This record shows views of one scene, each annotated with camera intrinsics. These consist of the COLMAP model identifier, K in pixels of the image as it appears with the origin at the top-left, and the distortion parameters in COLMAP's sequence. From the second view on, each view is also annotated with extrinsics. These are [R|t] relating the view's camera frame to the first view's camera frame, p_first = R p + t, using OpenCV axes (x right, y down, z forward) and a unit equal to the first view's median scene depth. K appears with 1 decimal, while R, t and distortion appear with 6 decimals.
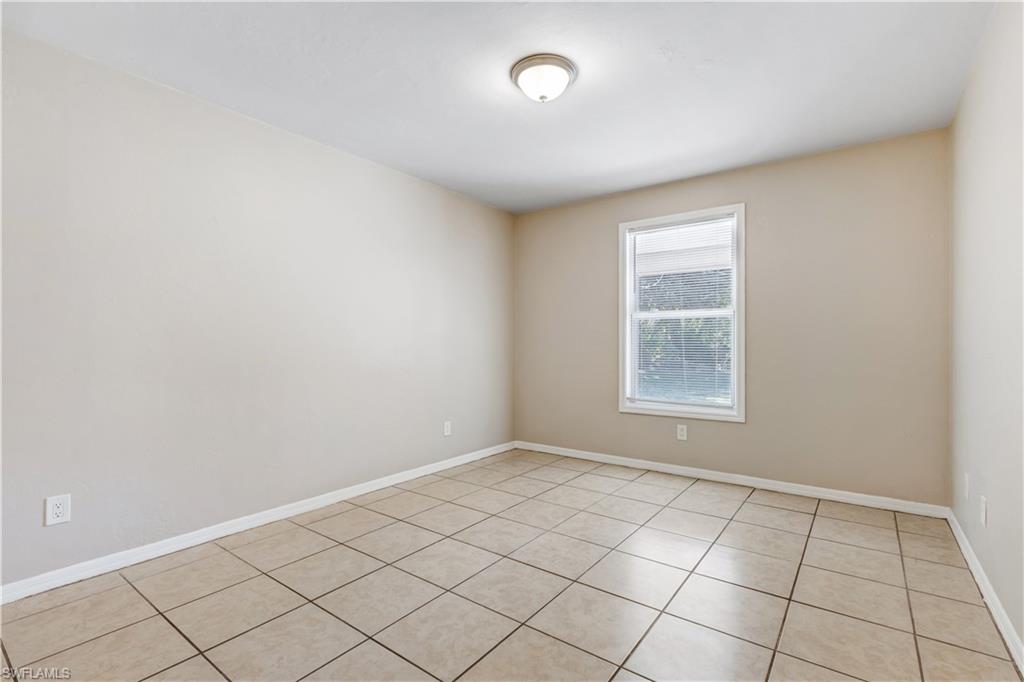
lens RADIAL K [[468.4, 0, 510.1], [0, 468.4, 348.0], [0, 0, 1]] dist [0.005014, -0.000436]
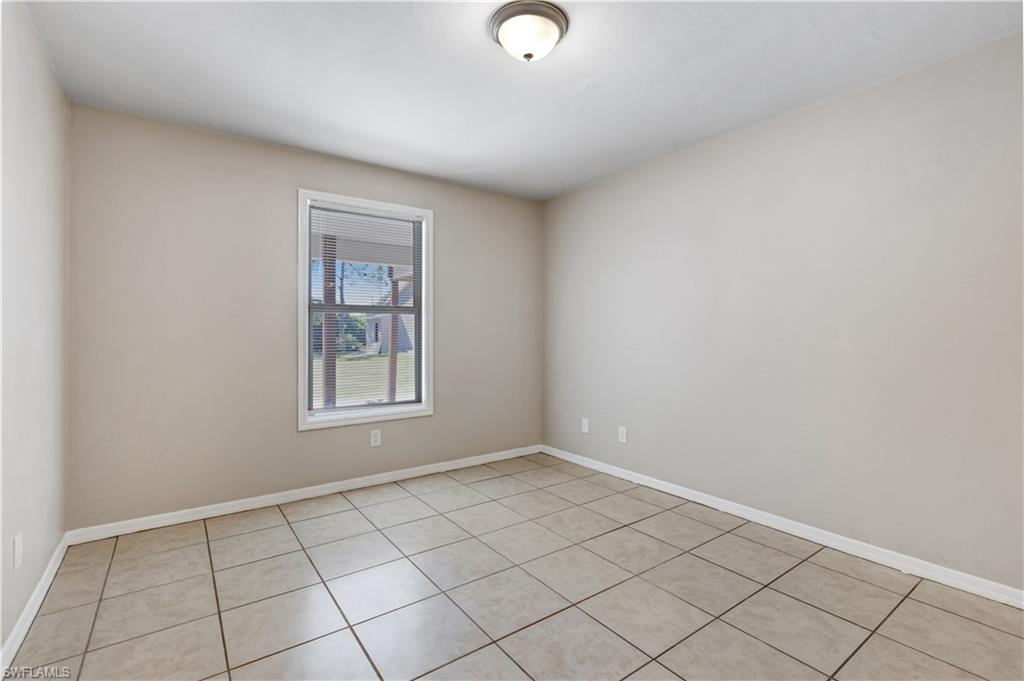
lens RADIAL K [[468.4, 0, 517.2], [0, 468.4, 335.5], [0, 0, 1]] dist [0.005014, -0.000436]
pose [[0.287419, -0.005596, 0.957789, -0.501427], [0.009723, 0.999948, 0.002925, -0.025143], [-0.957756, 0.008472, 0.287458, 0.537458]]
